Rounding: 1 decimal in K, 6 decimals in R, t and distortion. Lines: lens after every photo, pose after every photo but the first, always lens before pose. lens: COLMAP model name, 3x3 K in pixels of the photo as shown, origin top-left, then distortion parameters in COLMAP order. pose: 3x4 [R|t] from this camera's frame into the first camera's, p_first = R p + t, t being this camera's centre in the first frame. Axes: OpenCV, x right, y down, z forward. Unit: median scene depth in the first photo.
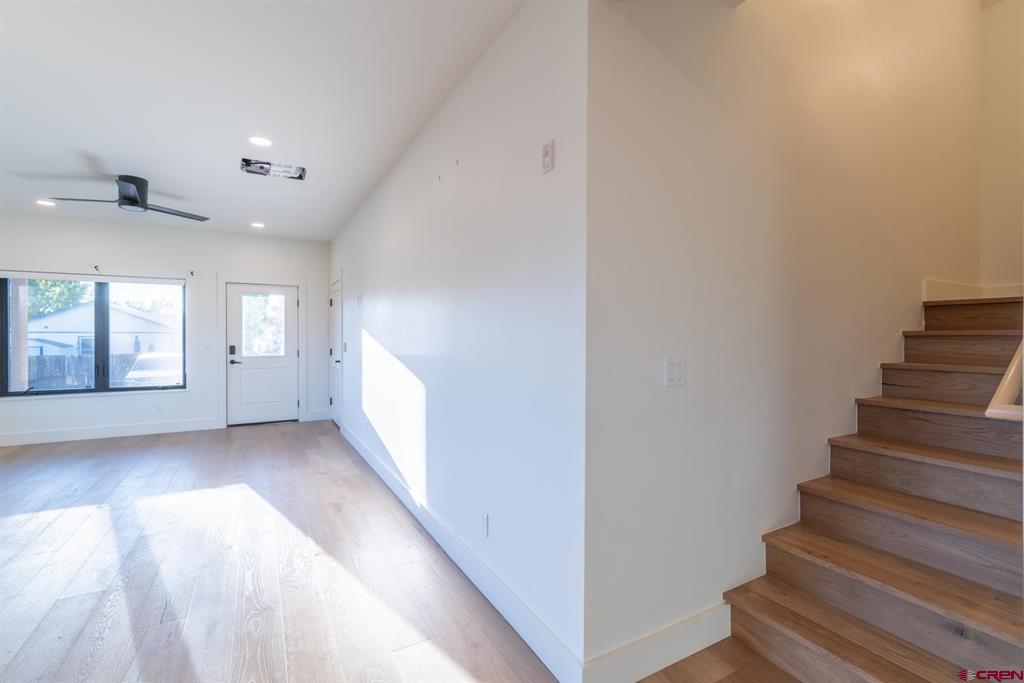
lens RADIAL K [[447.0, 0, 515.8], [0, 447.0, 333.4], [0, 0, 1]] dist [-0.001930, 0.000198]
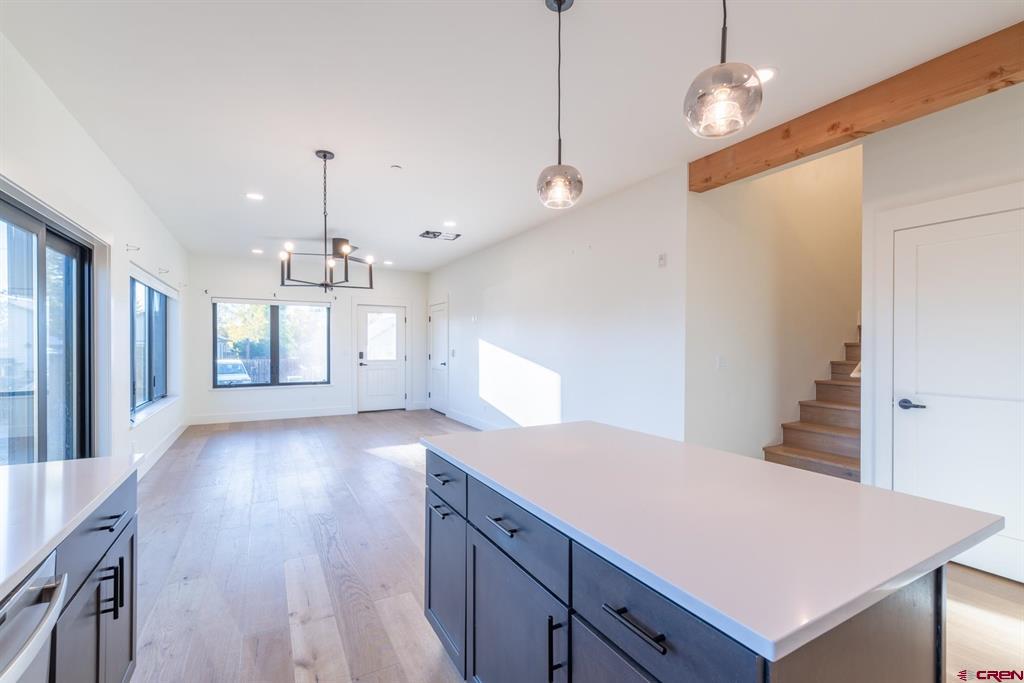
lens RADIAL K [[447.0, 0, 506.4], [0, 447.0, 348.2], [0, 0, 1]] dist [-0.001930, 0.000198]
pose [[0.999897, 0.001253, -0.014294, -0.196842], [-0.001047, 0.999896, 0.014375, -0.003802], [0.014311, -0.014359, 0.999794, -0.349875]]
